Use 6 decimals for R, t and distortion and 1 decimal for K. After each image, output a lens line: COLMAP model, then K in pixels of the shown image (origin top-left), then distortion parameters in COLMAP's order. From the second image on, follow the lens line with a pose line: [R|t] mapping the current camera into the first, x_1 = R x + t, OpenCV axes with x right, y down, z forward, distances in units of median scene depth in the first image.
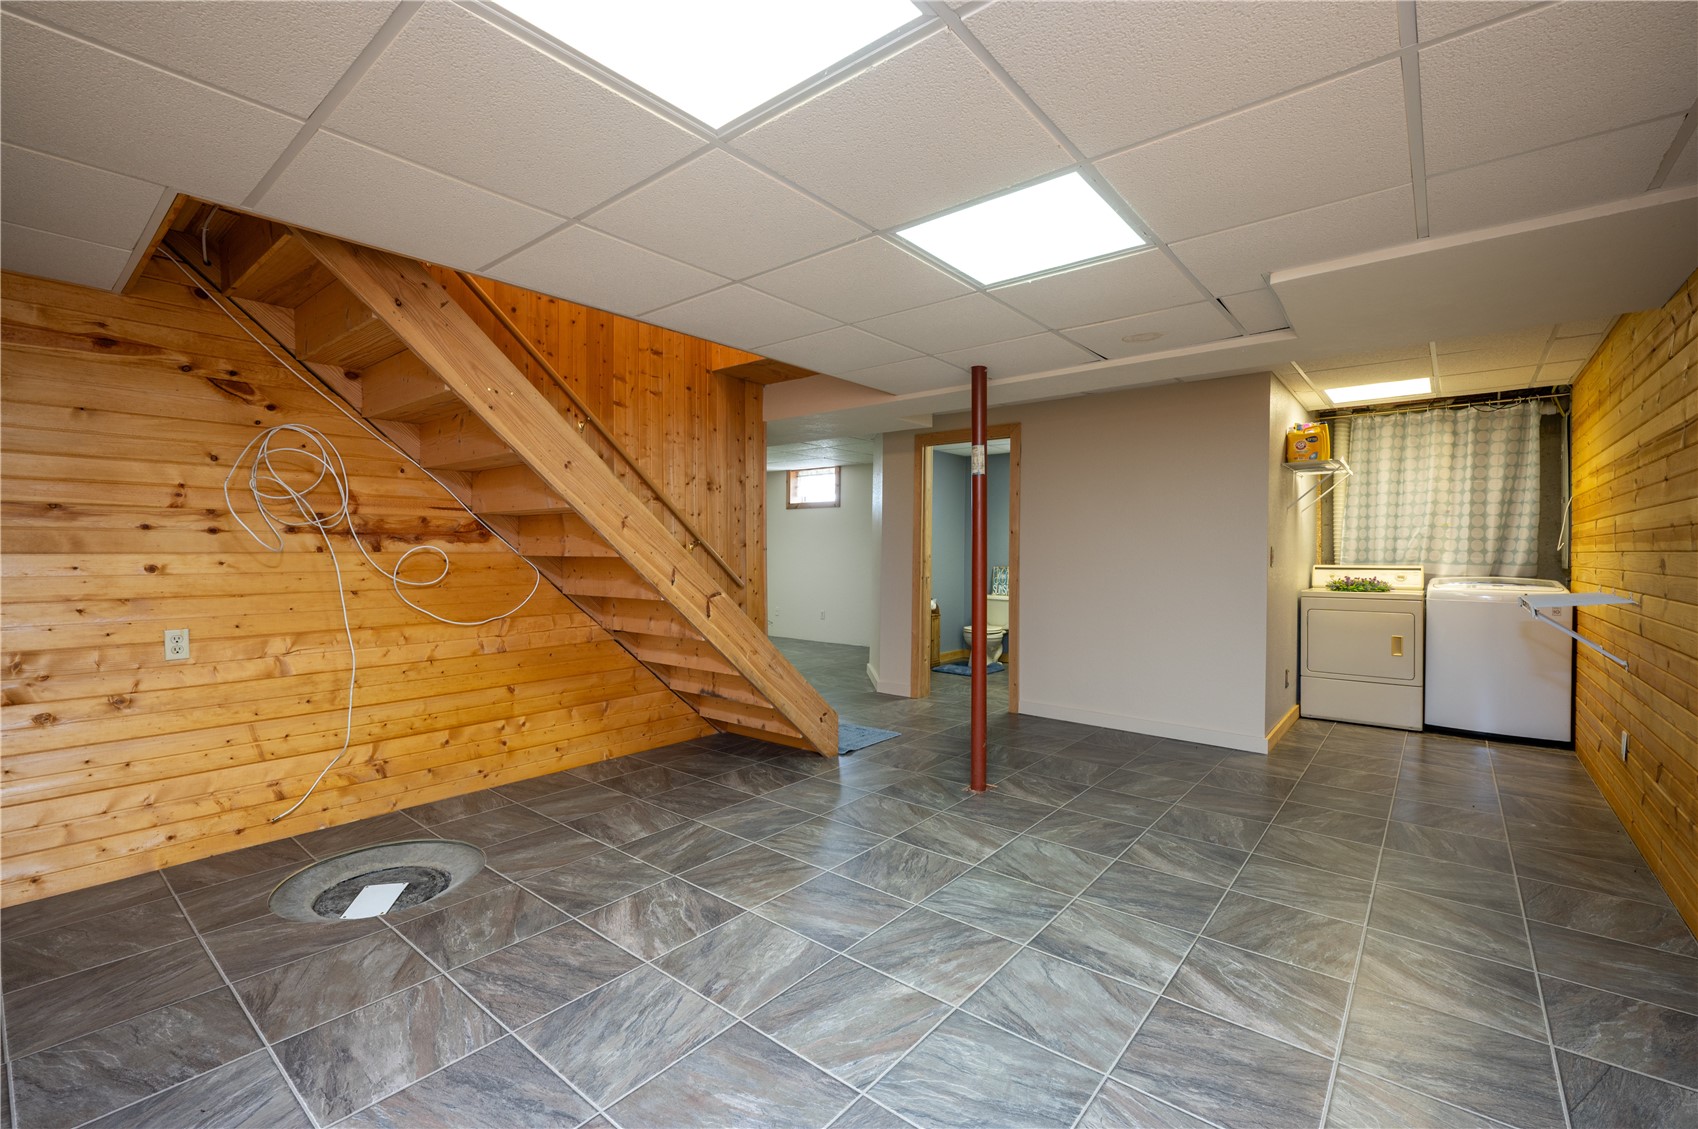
lens RADIAL K [[728.1, 0, 852.4], [0, 728.1, 559.0], [0, 0, 1]] dist [0.007267, 0.000415]
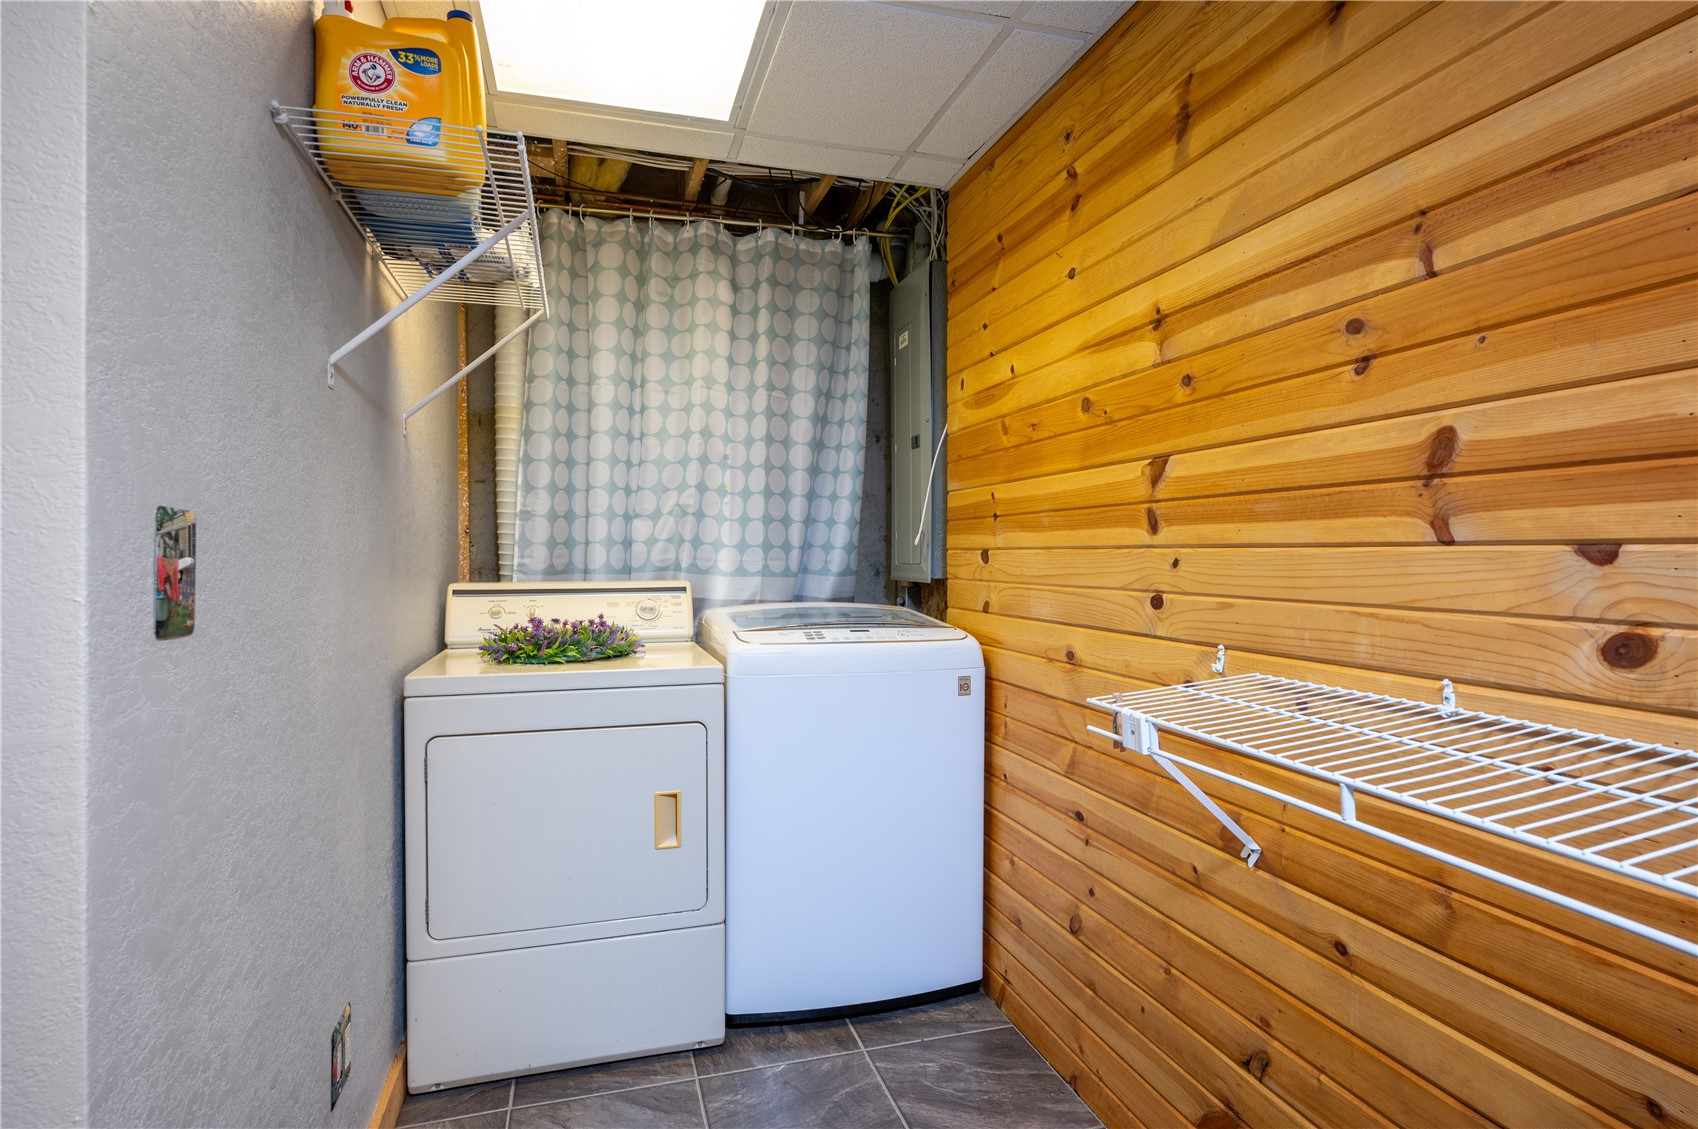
lens RADIAL K [[871.3, 0, 851.5], [0, 871.3, 558.7], [0, 0, 1]] dist [-0.012644, -0.000162]
pose [[0.558904, -0.008888, 0.829185, 0.412750], [0.007729, 0.999955, 0.005509, -0.005326], [-0.829196, 0.003329, 0.558947, 0.635138]]
